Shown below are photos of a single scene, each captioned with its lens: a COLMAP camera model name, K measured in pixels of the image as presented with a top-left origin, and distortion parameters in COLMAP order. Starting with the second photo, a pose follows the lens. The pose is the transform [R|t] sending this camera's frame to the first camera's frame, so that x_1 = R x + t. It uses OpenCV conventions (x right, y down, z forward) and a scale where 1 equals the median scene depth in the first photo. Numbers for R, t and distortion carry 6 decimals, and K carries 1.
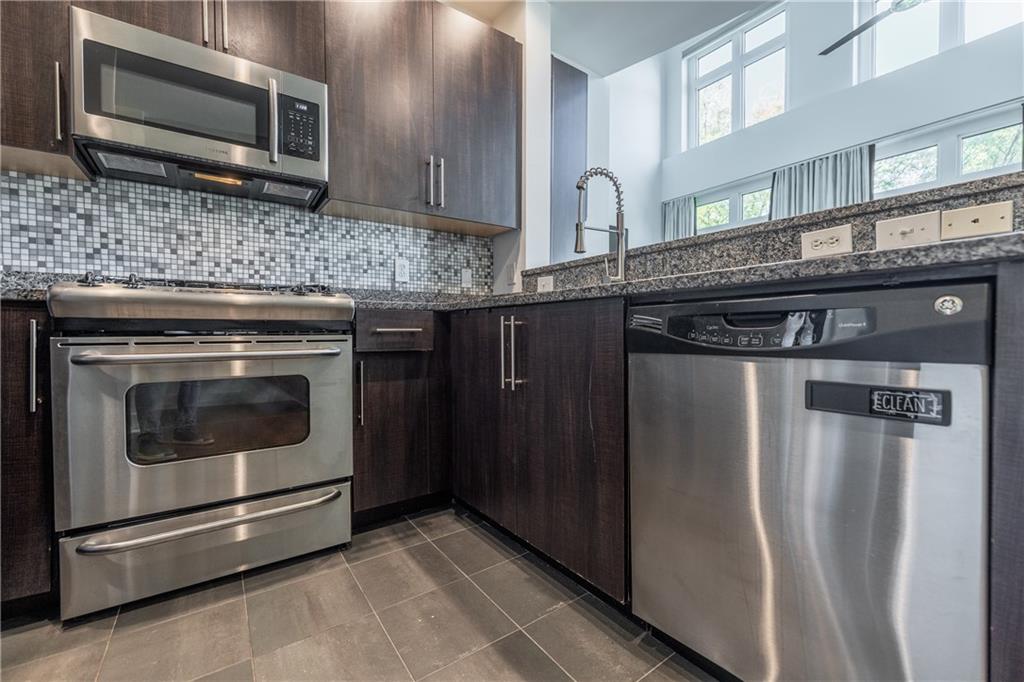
lens RADIAL K [[431.5, 0, 514.7], [0, 431.5, 339.4], [0, 0, 1]] dist [0.004831, -0.001021]
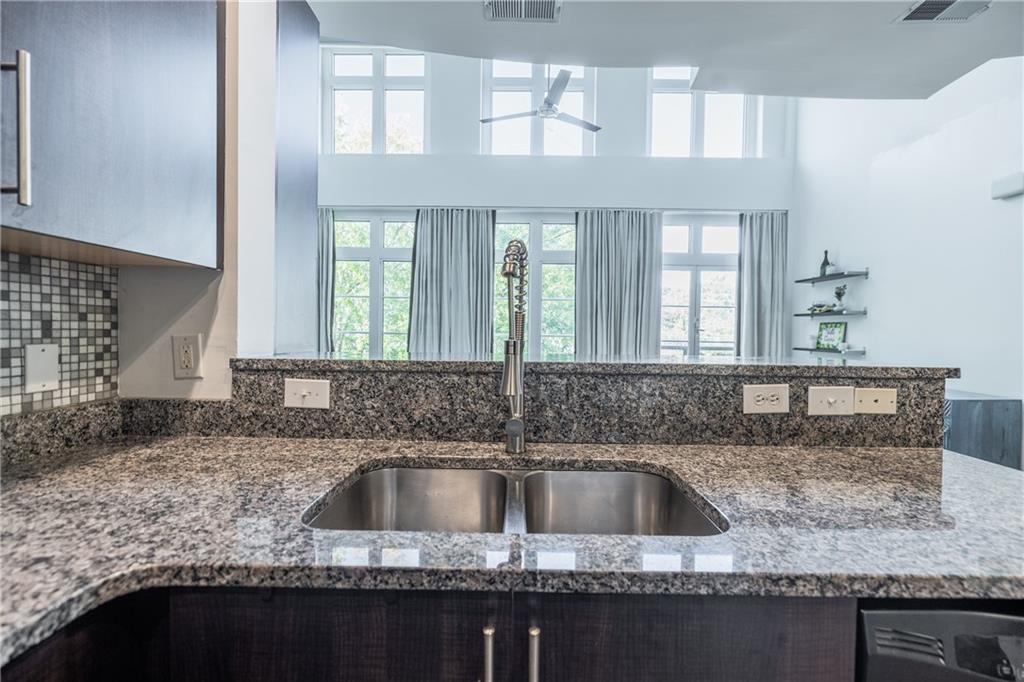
lens RADIAL K [[431.5, 0, 521.4], [0, 431.5, 341.0], [0, 0, 1]] dist [0.004831, -0.001021]
pose [[0.586527, -0.005296, 0.809913, -0.260697], [-0.000695, 0.999975, 0.007042, -0.252619], [-0.809930, -0.004693, 0.586508, 0.620317]]
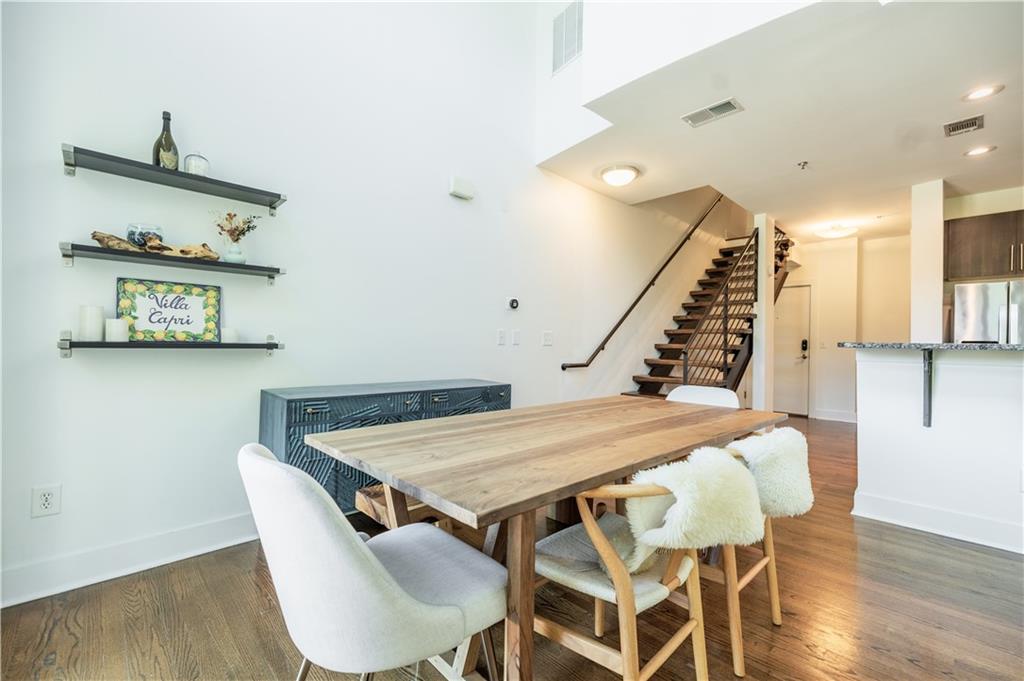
lens RADIAL K [[431.5, 0, 520.1], [0, 431.5, 339.6], [0, 0, 1]] dist [0.004831, -0.001021]
pose [[-0.987909, -0.007553, -0.154848, 2.285632], [-0.009540, 0.999881, 0.012095, -0.212591], [0.154738, 0.013426, -0.987864, 1.980442]]
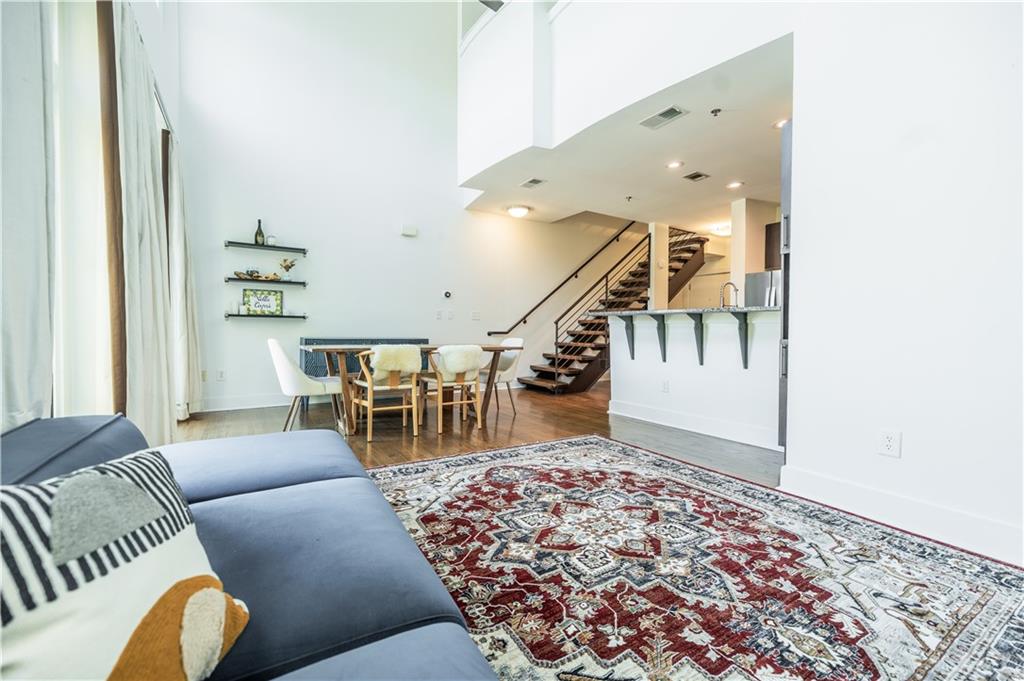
lens RADIAL K [[431.5, 0, 517.7], [0, 431.5, 334.6], [0, 0, 1]] dist [0.004831, -0.001021]
pose [[-0.999018, 0.000641, 0.044302, 1.241713], [0.001971, 0.999548, 0.029990, -0.135752], [-0.044262, 0.030048, -0.998568, 3.438271]]
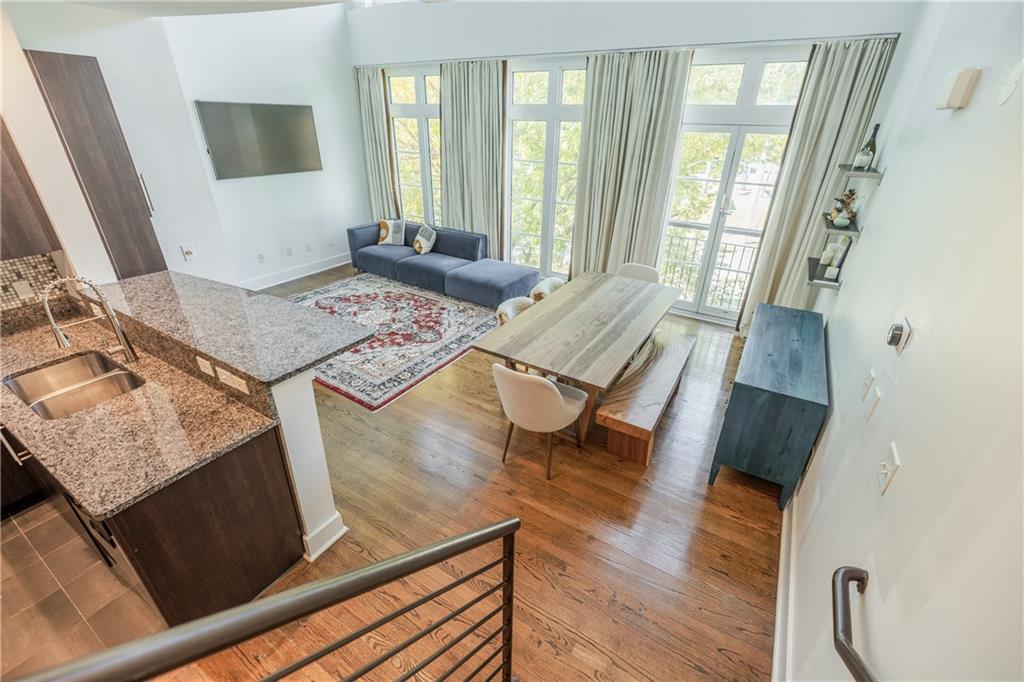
lens RADIAL K [[431.5, 0, 522.5], [0, 431.5, 338.2], [0, 0, 1]] dist [0.004831, -0.001021]
pose [[0.915542, -0.165010, 0.366817, 0.888999], [-0.013126, 0.899232, 0.437275, -0.767043], [-0.402009, -0.405158, 0.821119, -0.605914]]
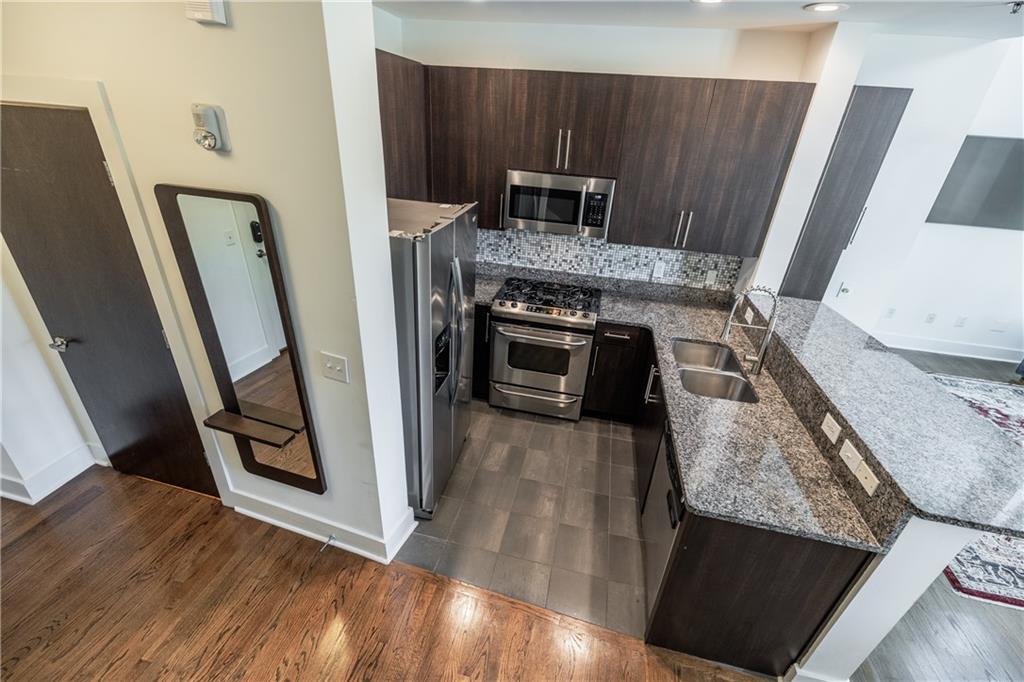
lens RADIAL K [[431.5, 0, 512.2], [0, 431.5, 335.6], [0, 0, 1]] dist [0.004831, -0.001021]
pose [[0.674792, 0.365619, -0.641076, 0.576910], [-0.073142, 0.897512, 0.434882, -0.760620], [0.734375, -0.246565, 0.632376, -0.472138]]
